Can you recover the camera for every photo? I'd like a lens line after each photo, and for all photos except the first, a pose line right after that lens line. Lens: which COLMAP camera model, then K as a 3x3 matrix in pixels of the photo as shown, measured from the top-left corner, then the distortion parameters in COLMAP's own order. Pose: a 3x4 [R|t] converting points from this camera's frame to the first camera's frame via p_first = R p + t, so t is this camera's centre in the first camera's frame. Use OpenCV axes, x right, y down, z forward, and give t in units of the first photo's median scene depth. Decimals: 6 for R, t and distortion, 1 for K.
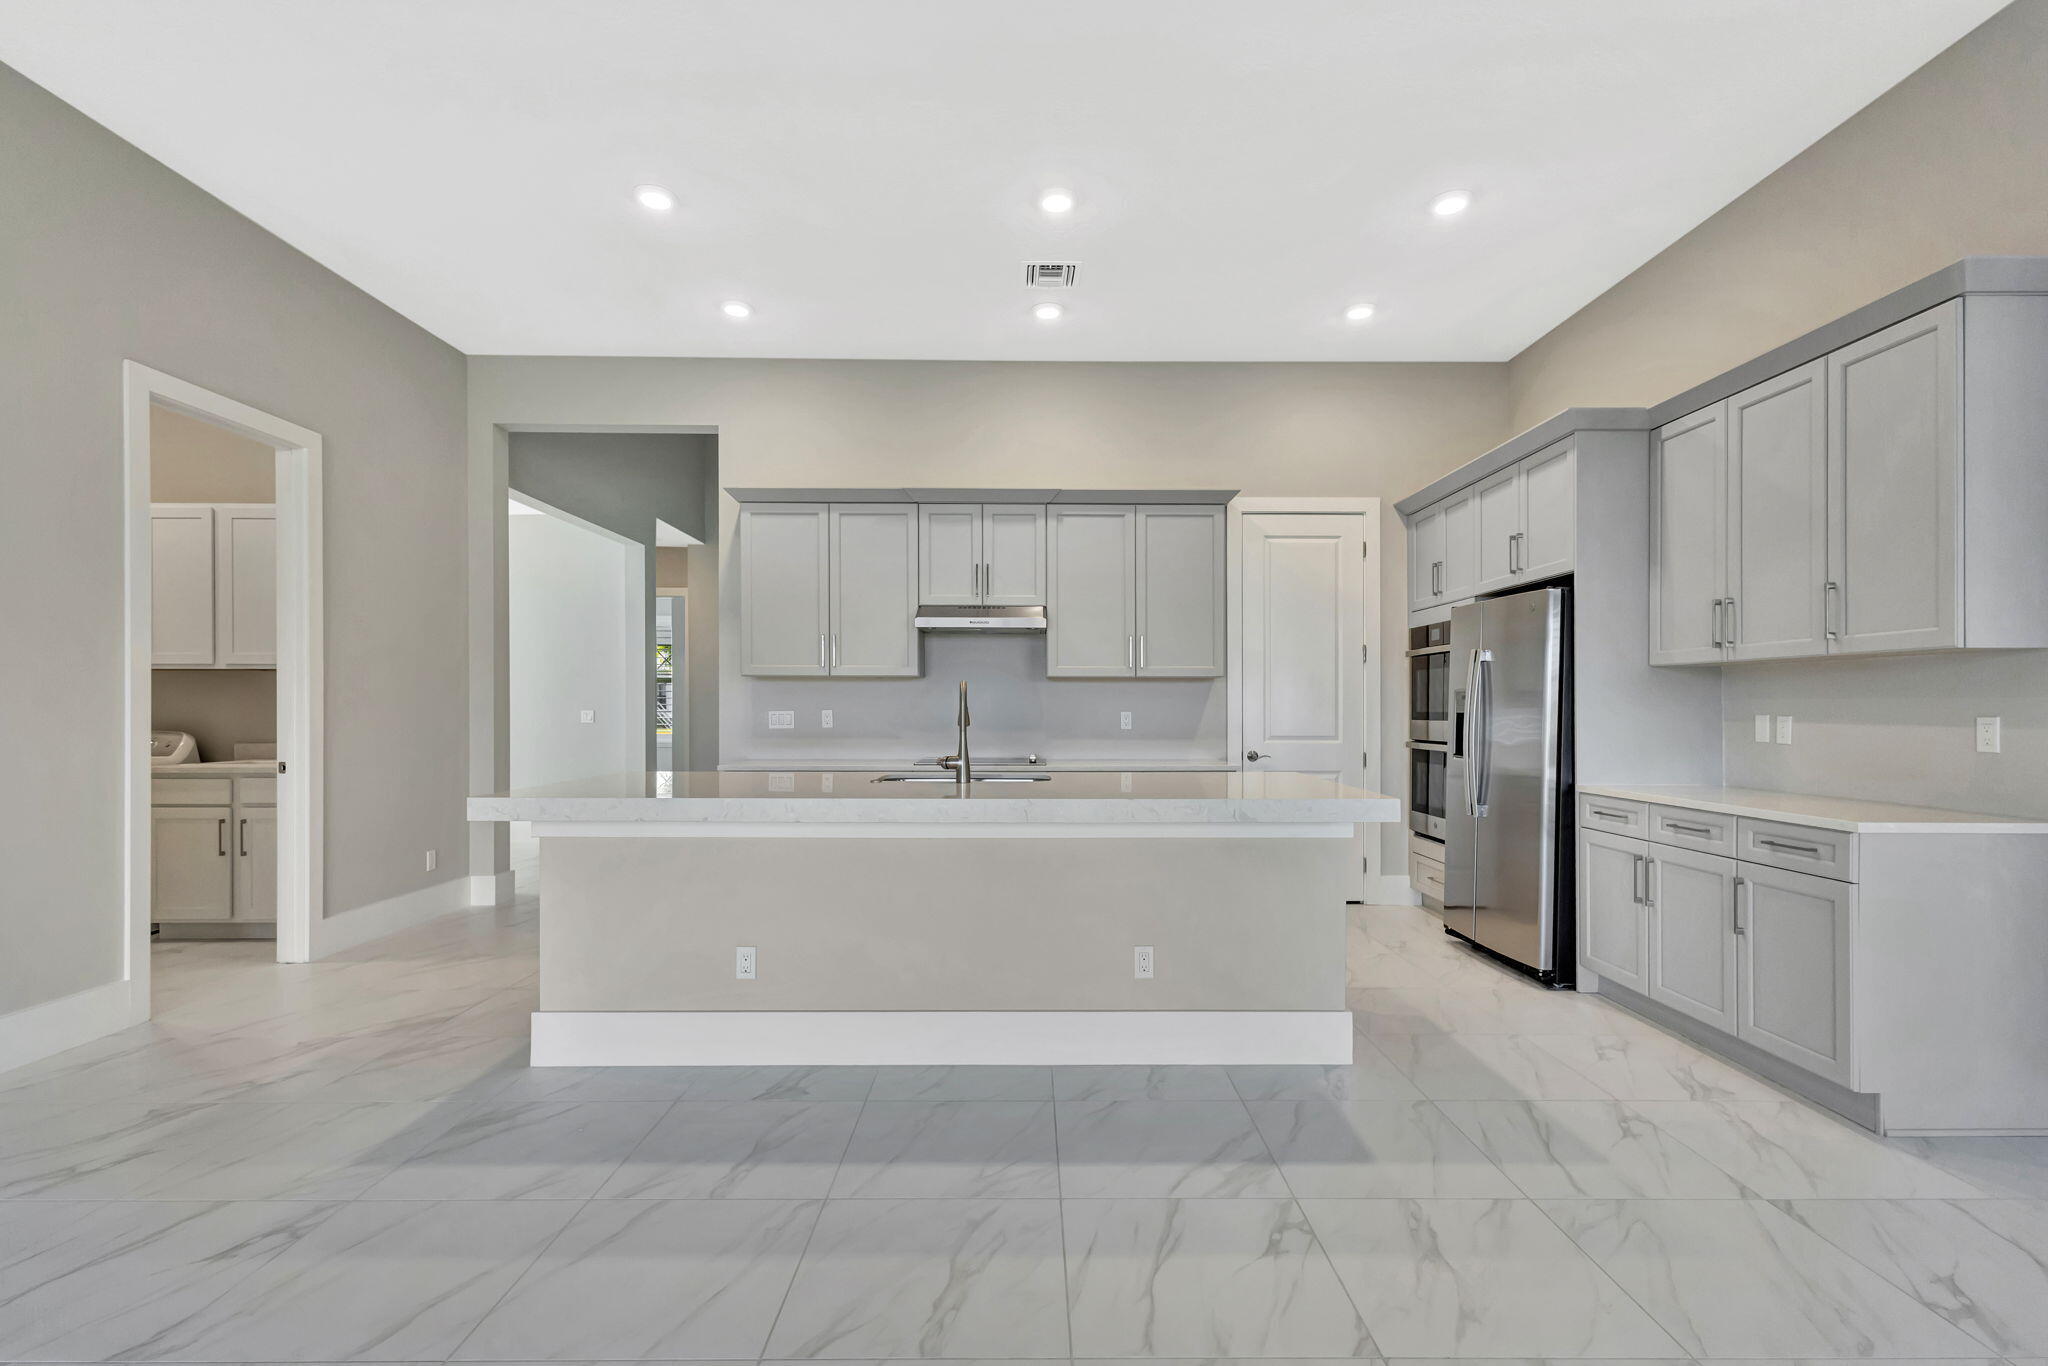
lens RADIAL K [[950.9, 0, 1031.4], [0, 950.9, 704.8], [0, 0, 1]] dist [0.001792, 0.000501]
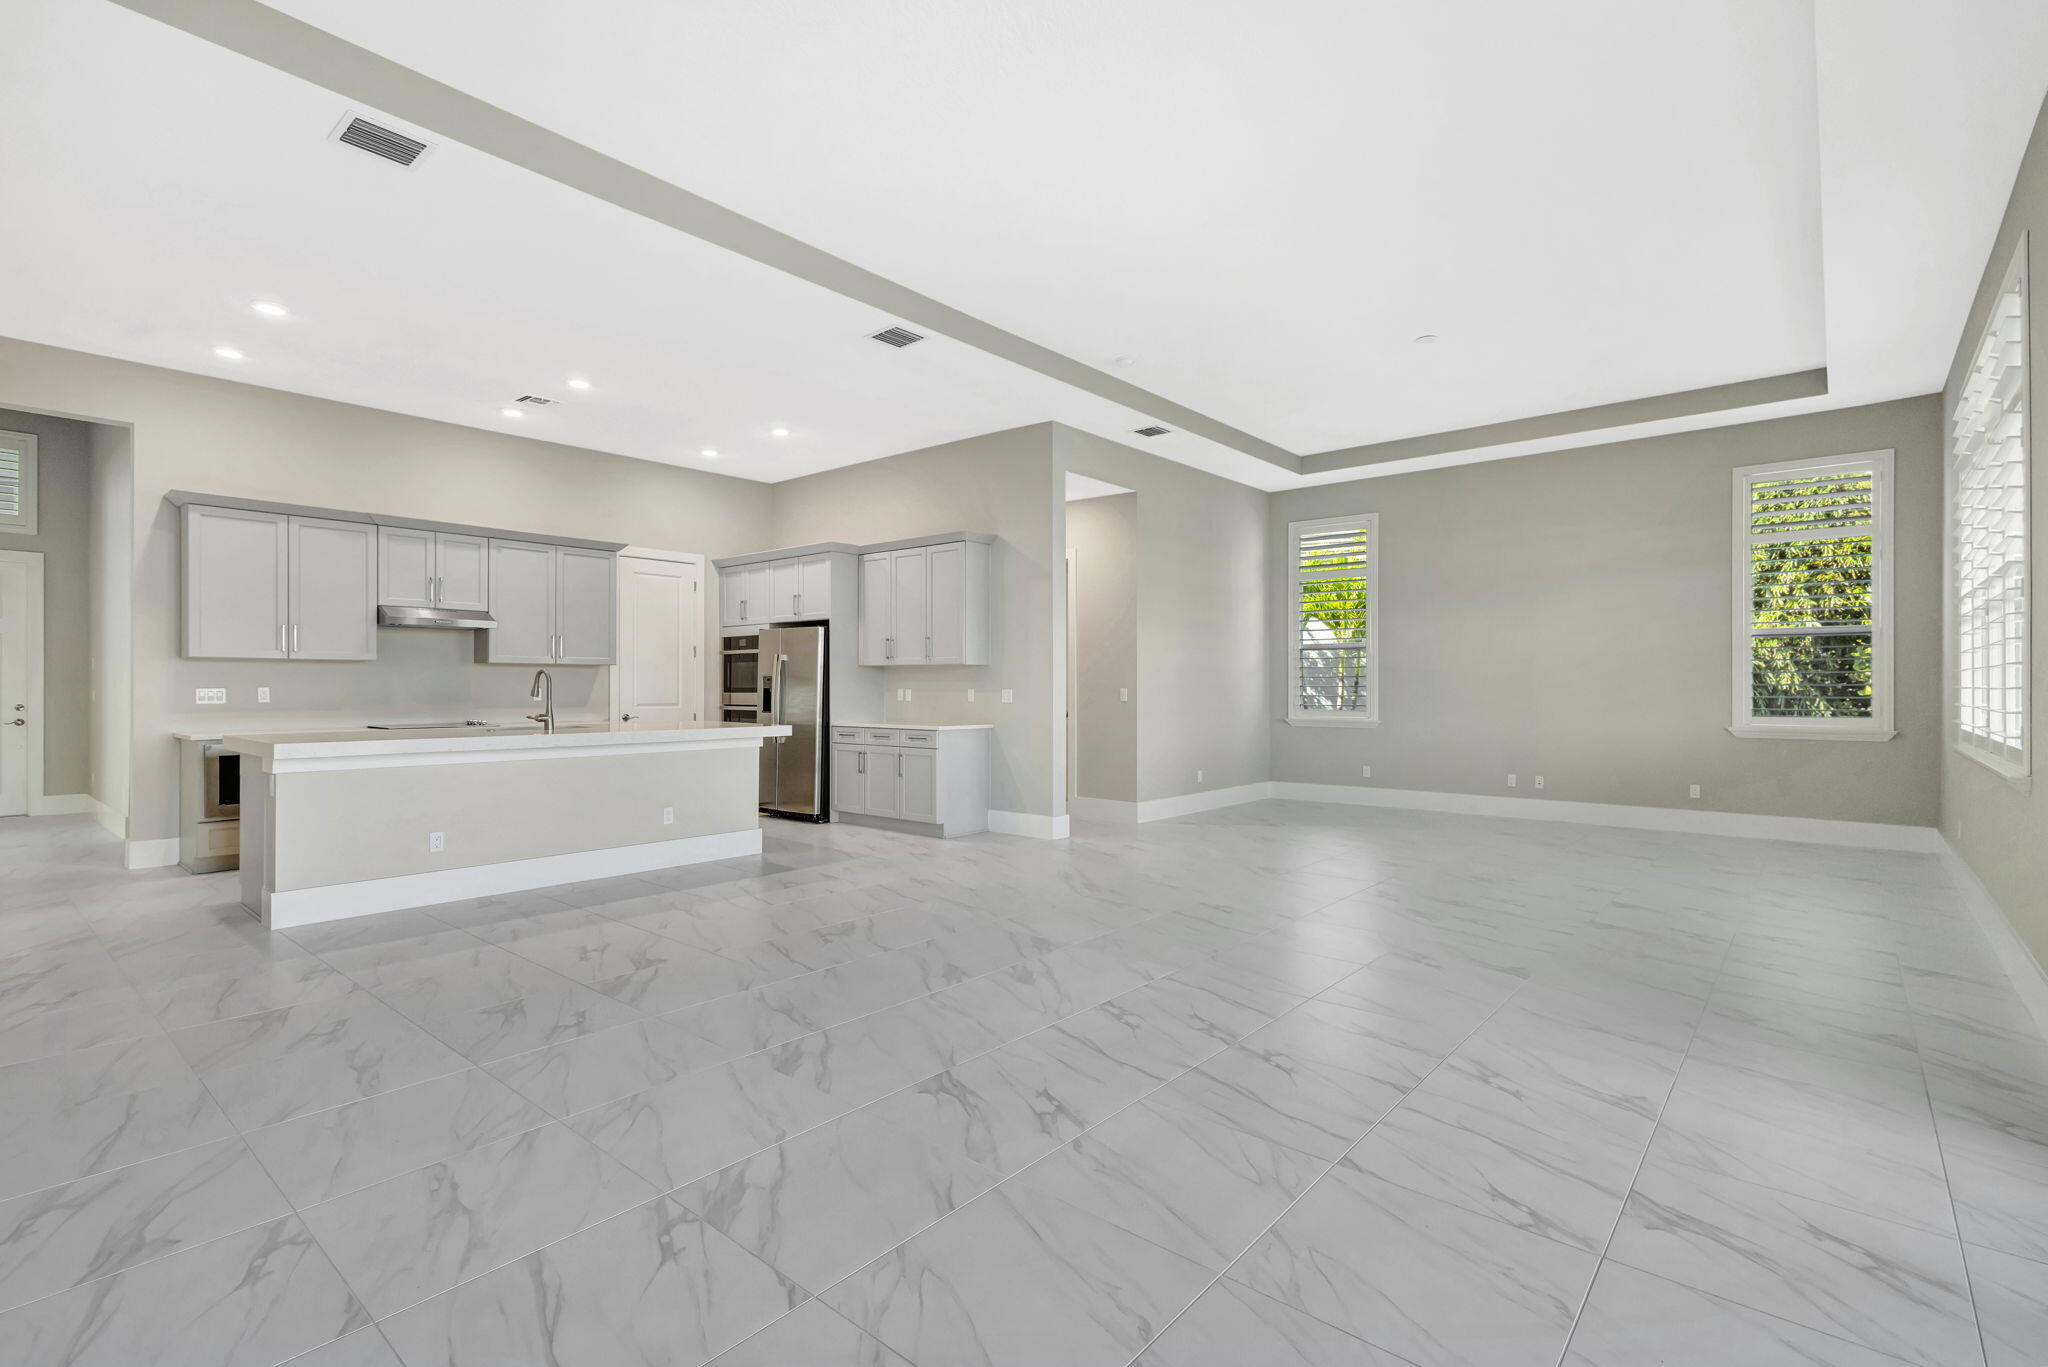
lens RADIAL K [[950.9, 0, 1020.9], [0, 950.9, 687.6], [0, 0, 1]] dist [0.001792, 0.000501]
pose [[0.664316, -0.002765, 0.747447, -0.628896], [-0.001151, 0.999988, 0.004722, -0.001939], [-0.747451, -0.003997, 0.664305, -0.615777]]
